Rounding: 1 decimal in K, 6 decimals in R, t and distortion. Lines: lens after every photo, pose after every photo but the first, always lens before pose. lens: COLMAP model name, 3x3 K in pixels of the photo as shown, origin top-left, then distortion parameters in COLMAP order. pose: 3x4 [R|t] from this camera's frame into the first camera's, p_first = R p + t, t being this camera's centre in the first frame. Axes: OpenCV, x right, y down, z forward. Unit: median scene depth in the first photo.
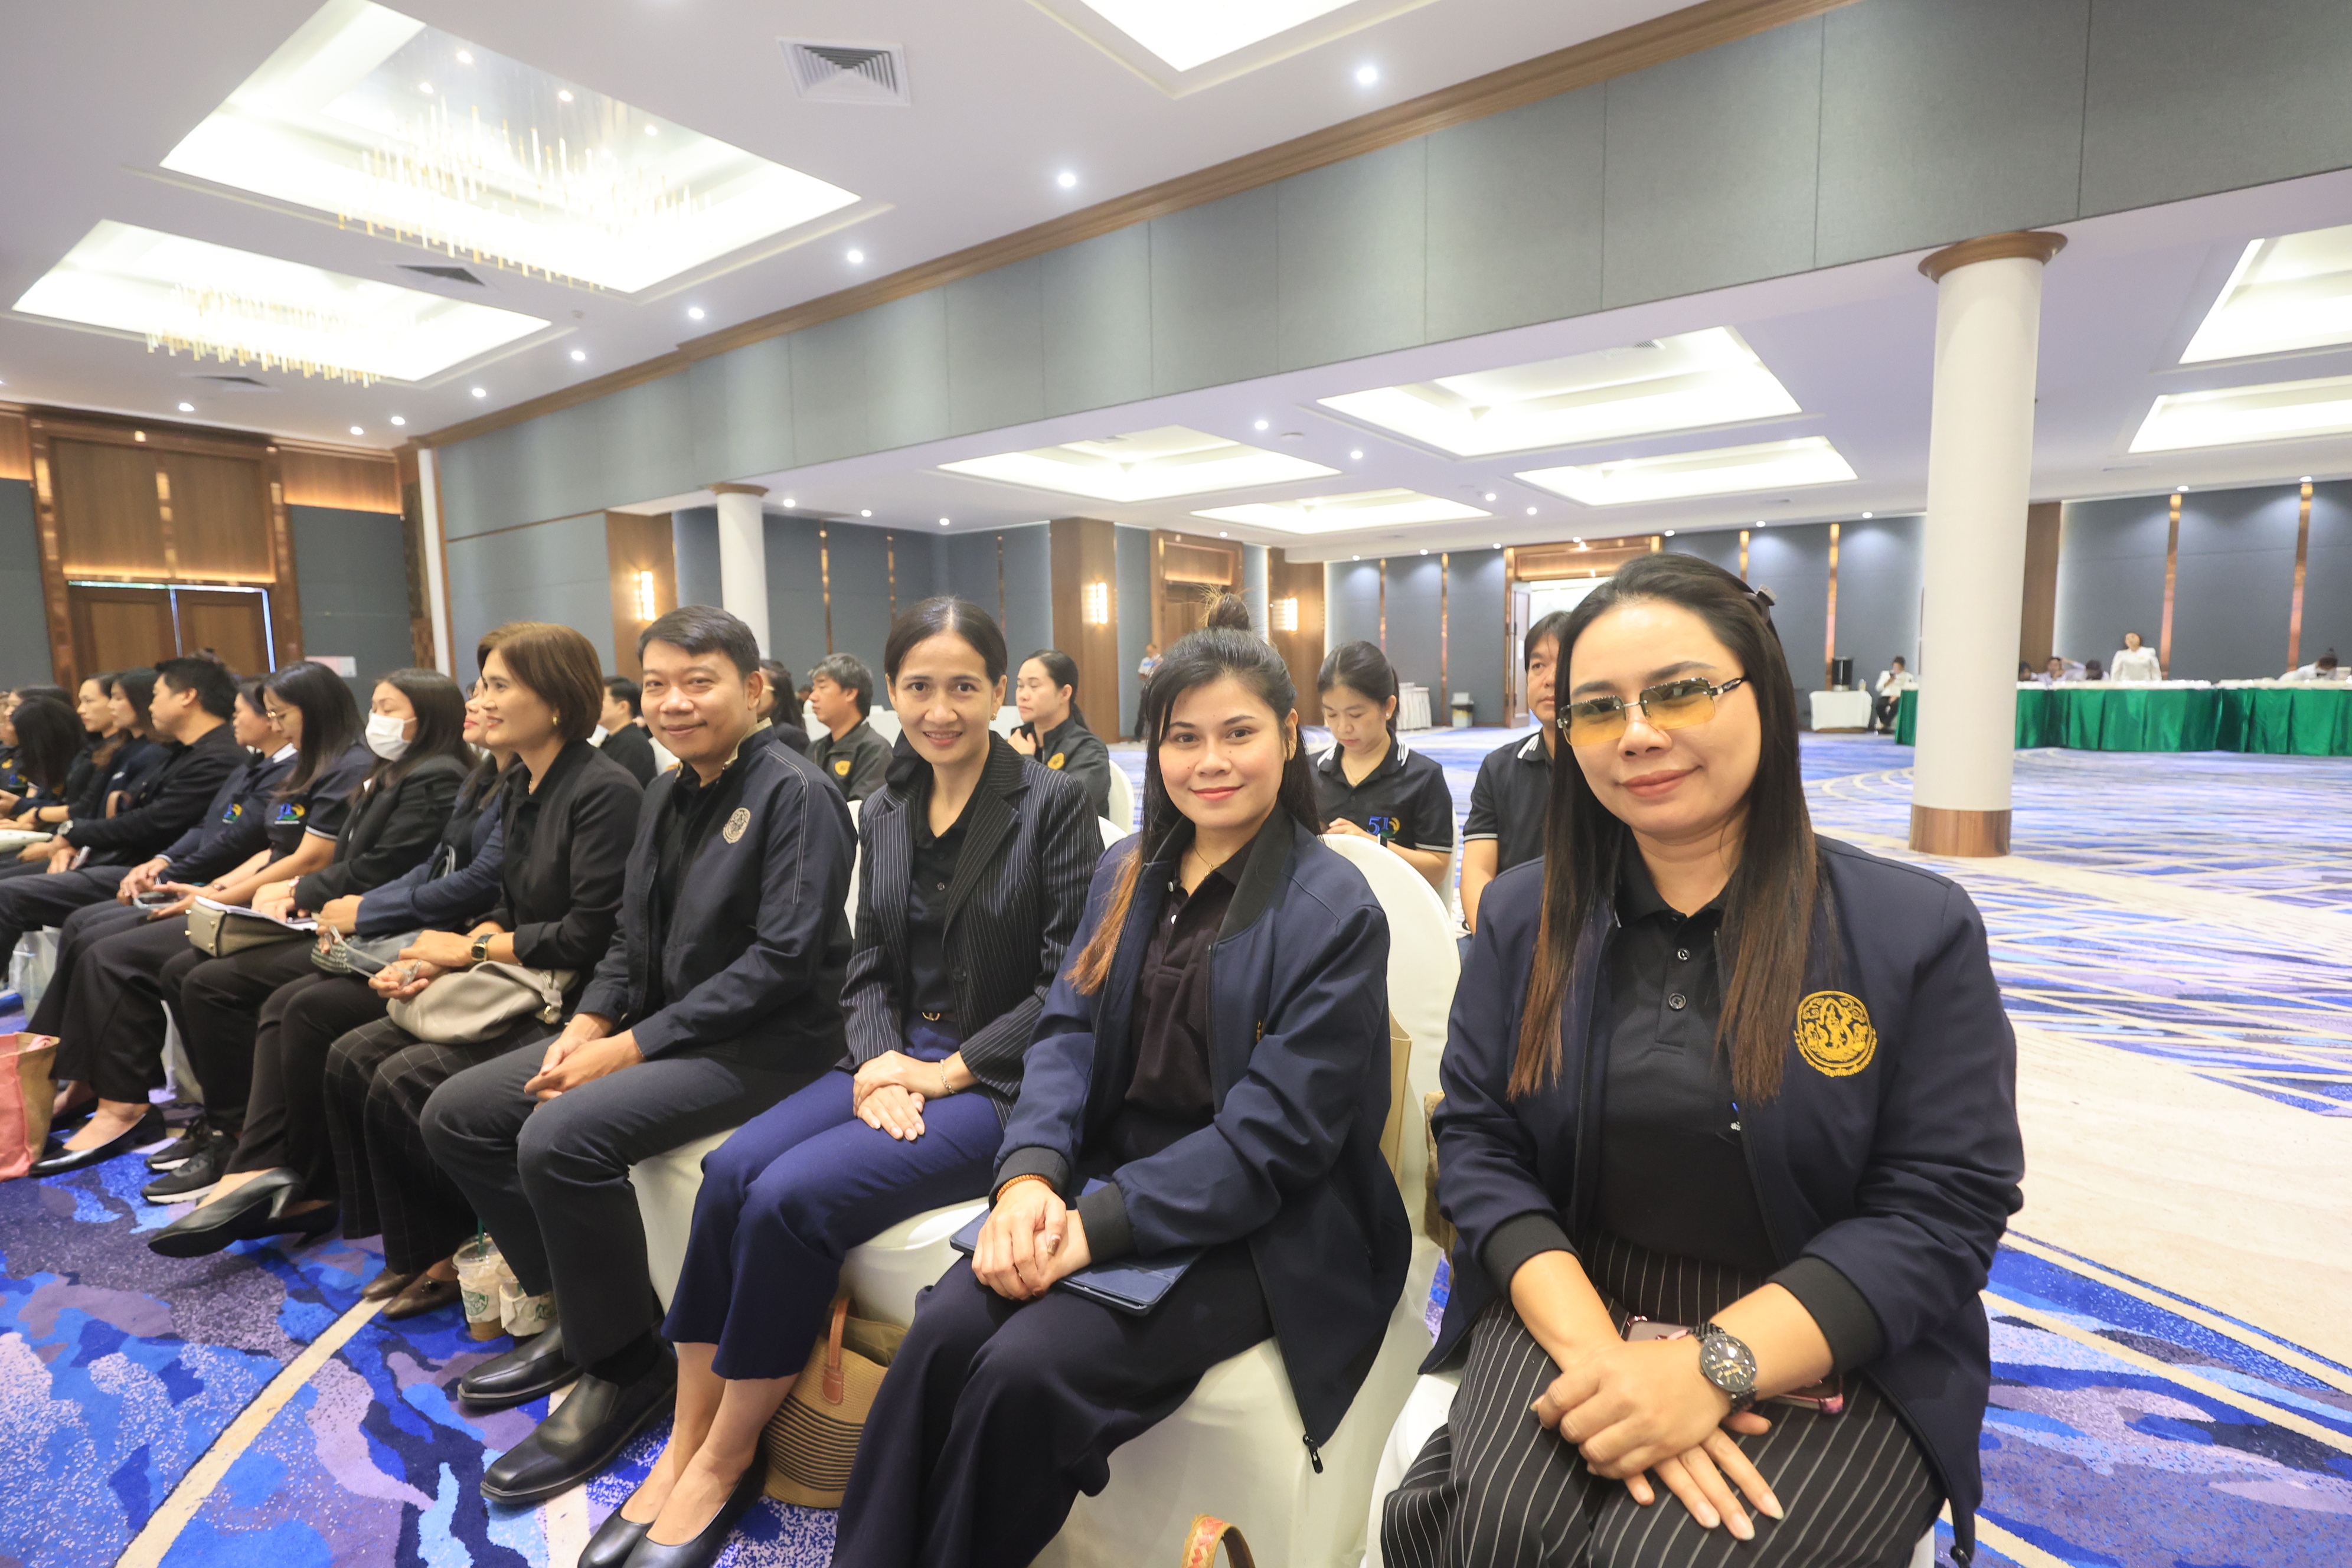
lens RADIAL K [[1127.7, 0, 1198.6], [0, 1127.7, 785.7], [0, 0, 1]] dist [-0.002139, 0.000043]
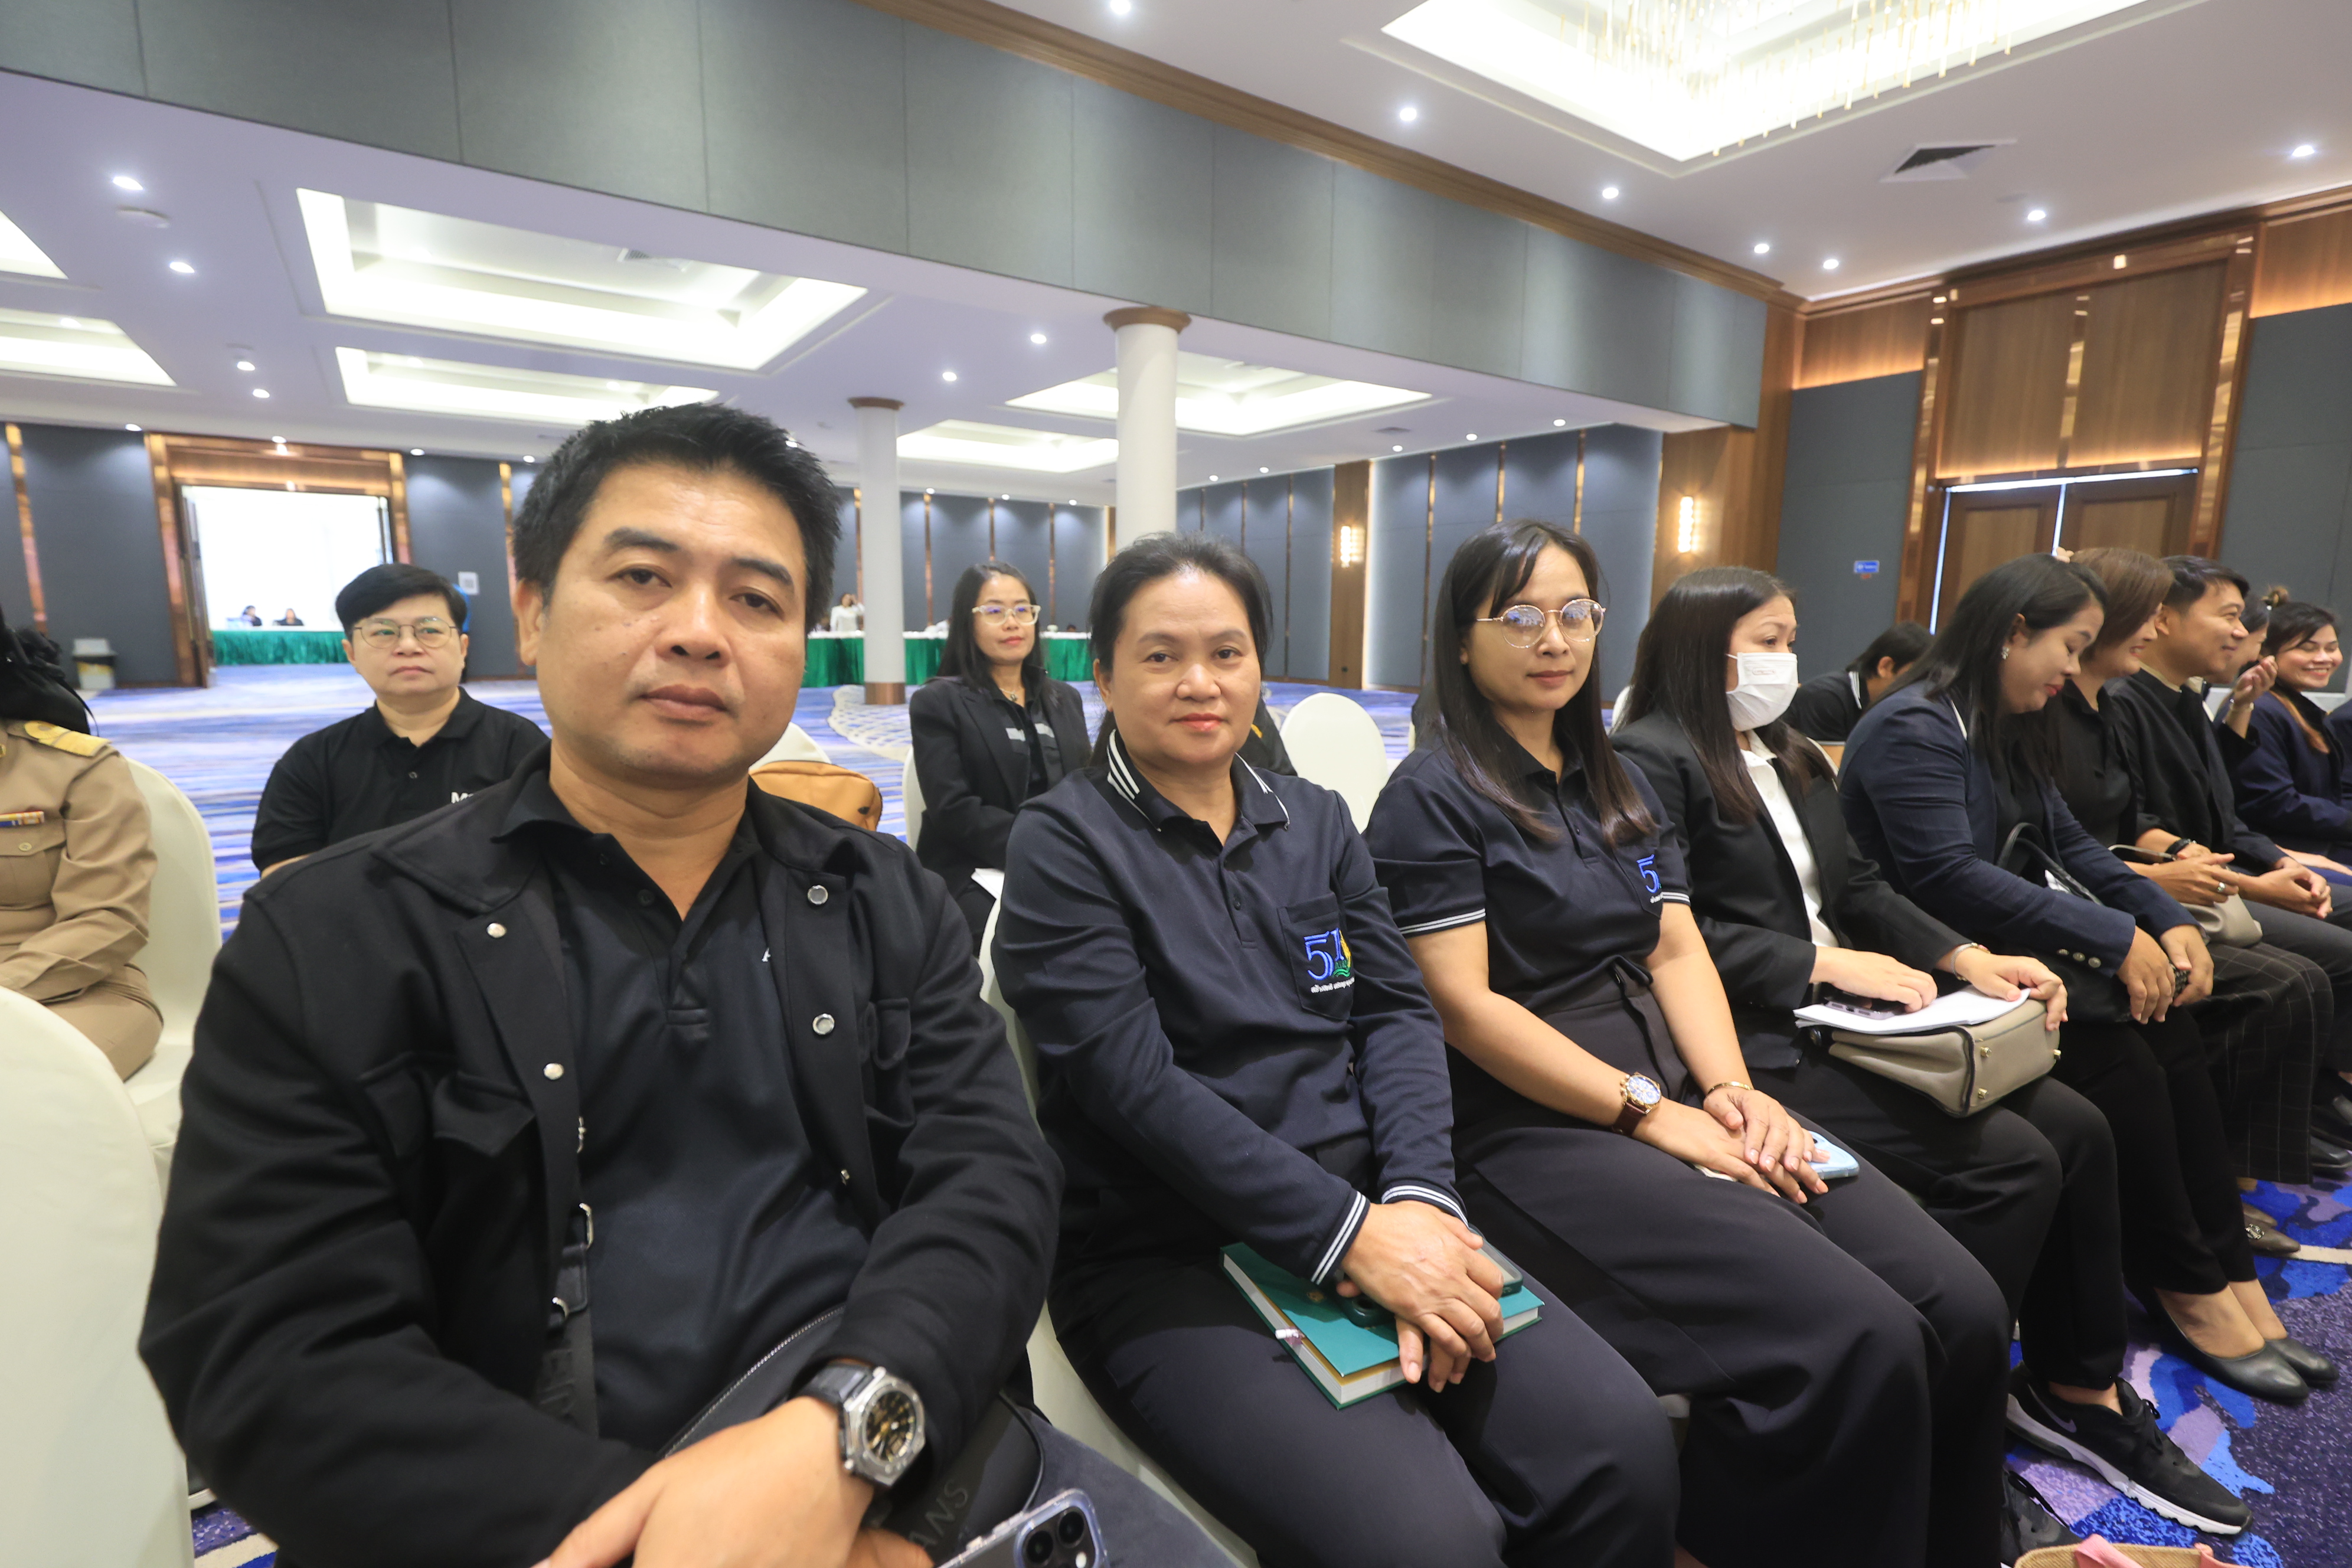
lens RADIAL K [[1117.2, 0, 1188.9], [0, 1117.2, 796.7], [0, 0, 1]] dist [0.000787, 0.000889]
pose [[0.339686, -0.124485, 0.932264, -0.258359], [0.074461, 0.991651, 0.105284, -0.012743], [-0.937587, 0.033654, 0.346119, 0.205295]]
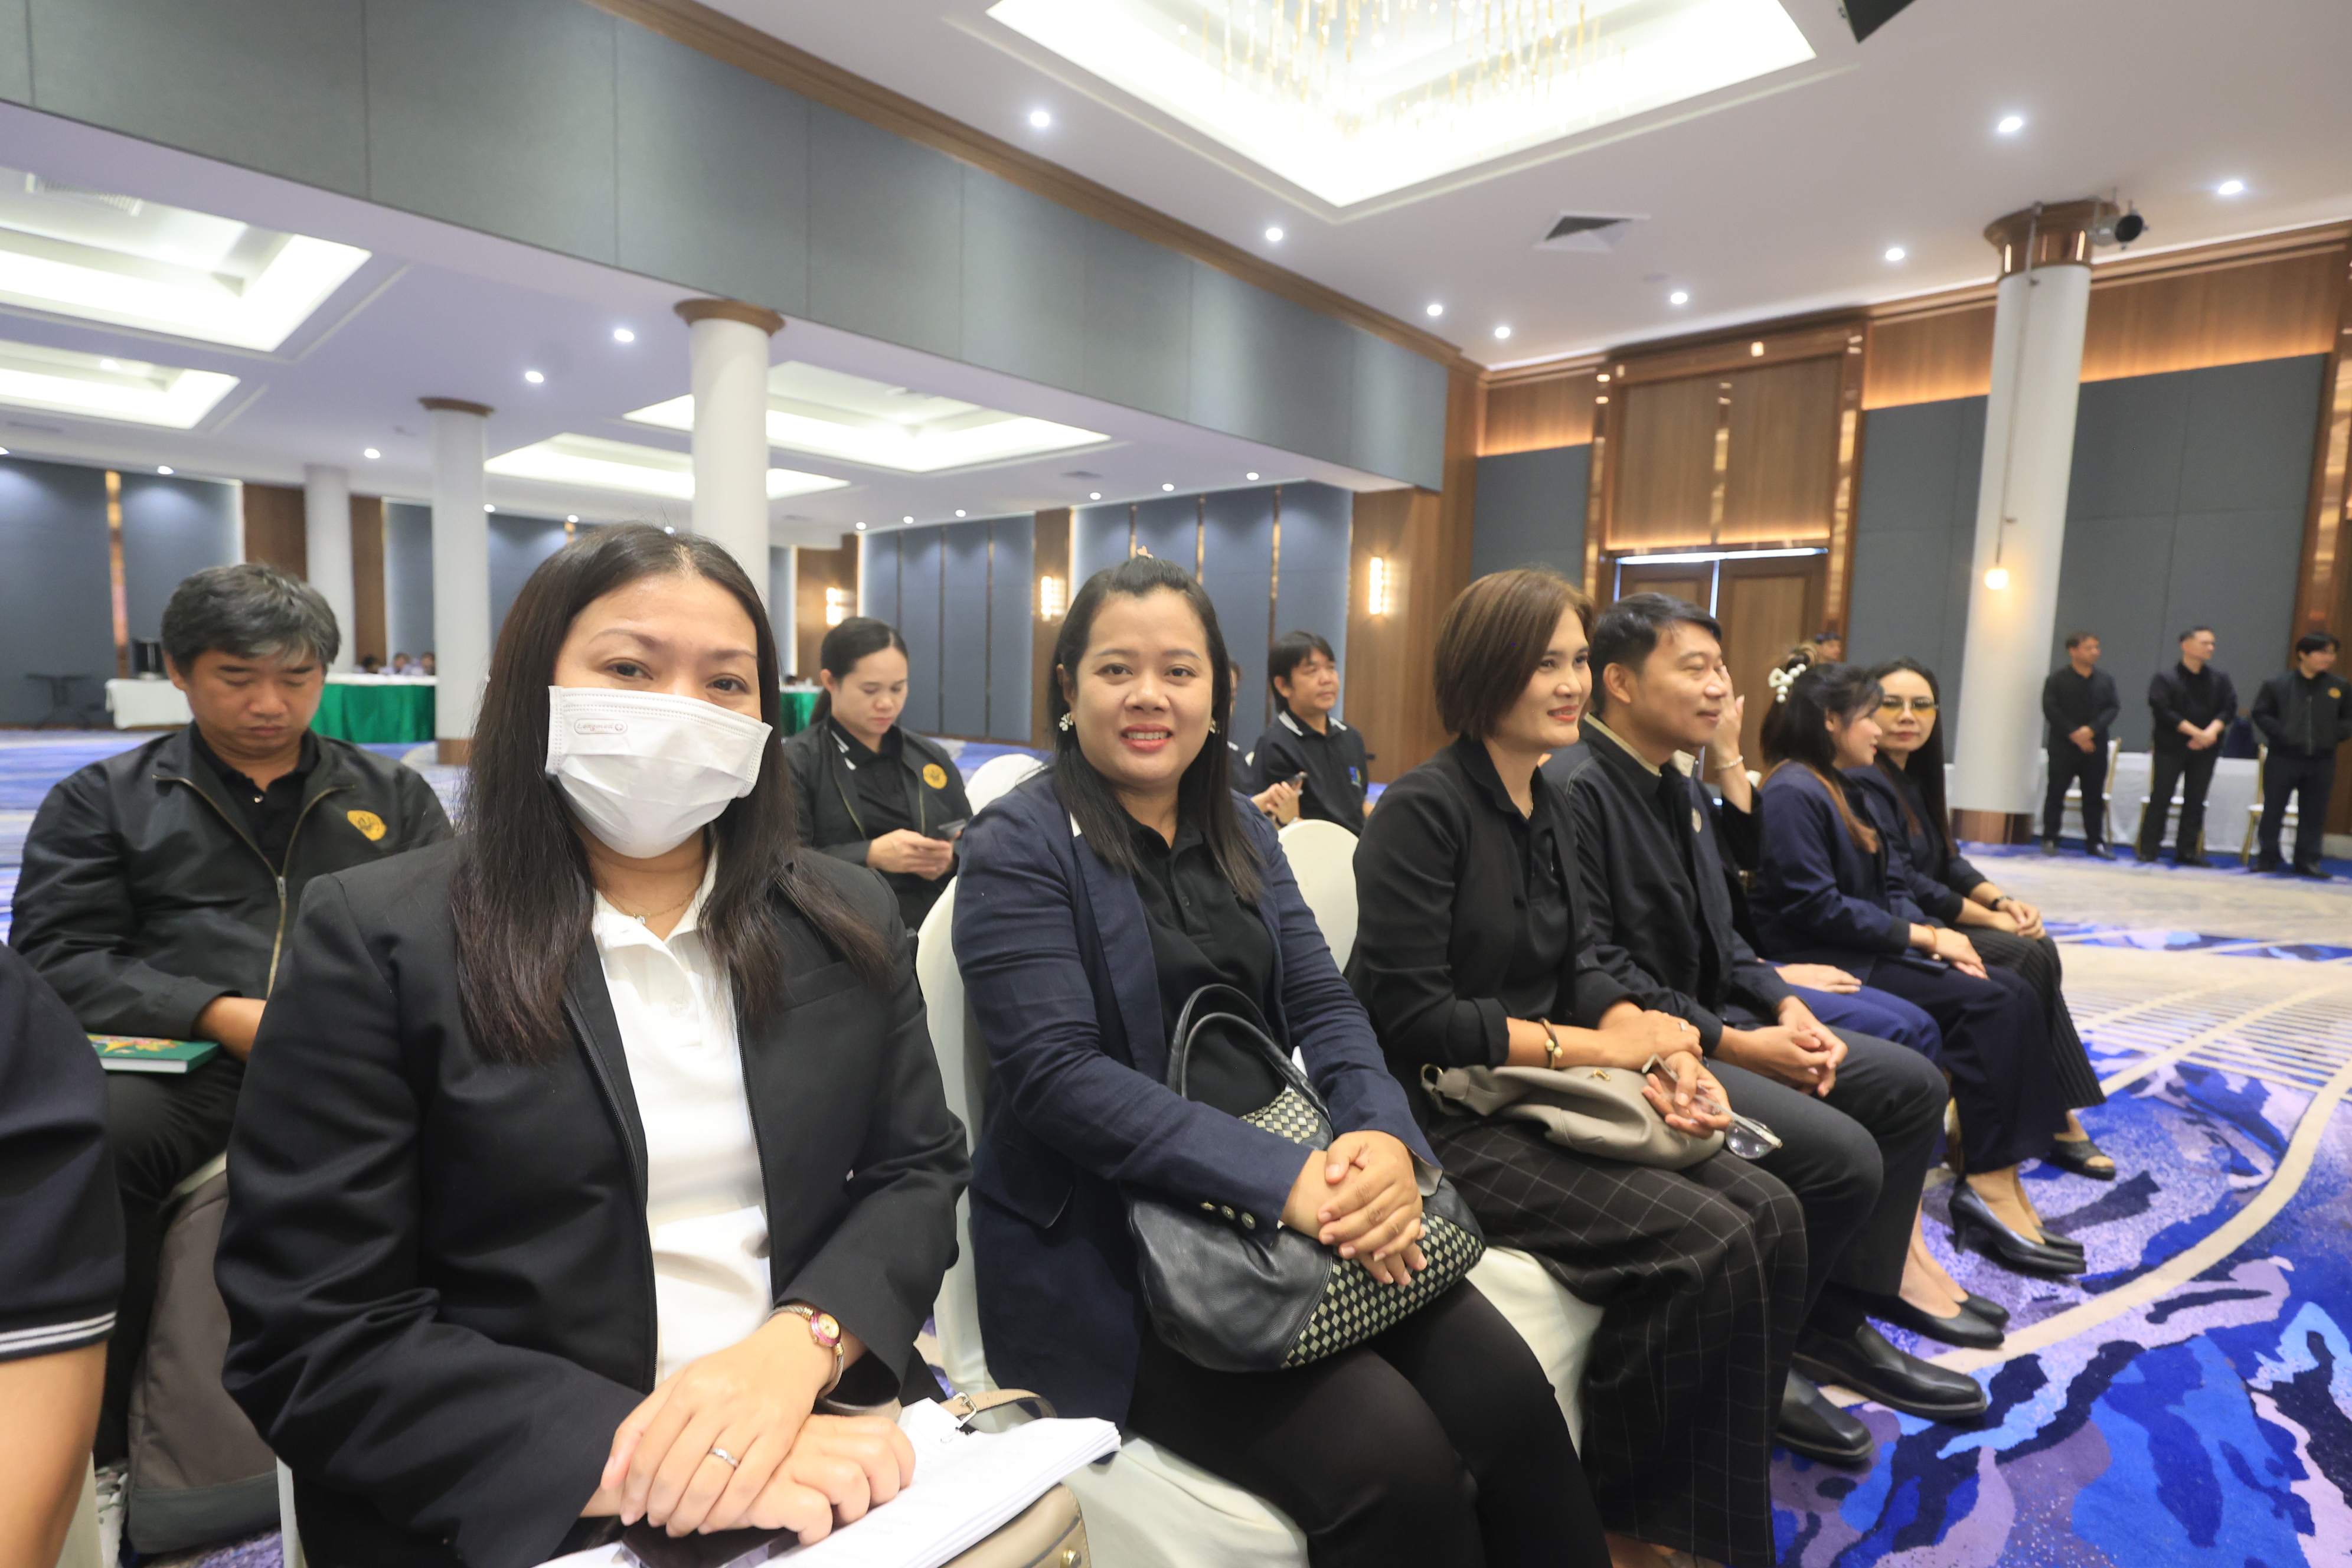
lens RADIAL K [[1162.9, 0, 1180.6], [0, 1162.9, 789.9], [0, 0, 1]] dist [0.004349, -0.000885]
pose [[0.148677, -0.065764, 0.986697, -0.185257], [0.061264, 0.996482, 0.057185, -0.008550], [-0.986986, 0.051947, 0.152183, 0.156474]]
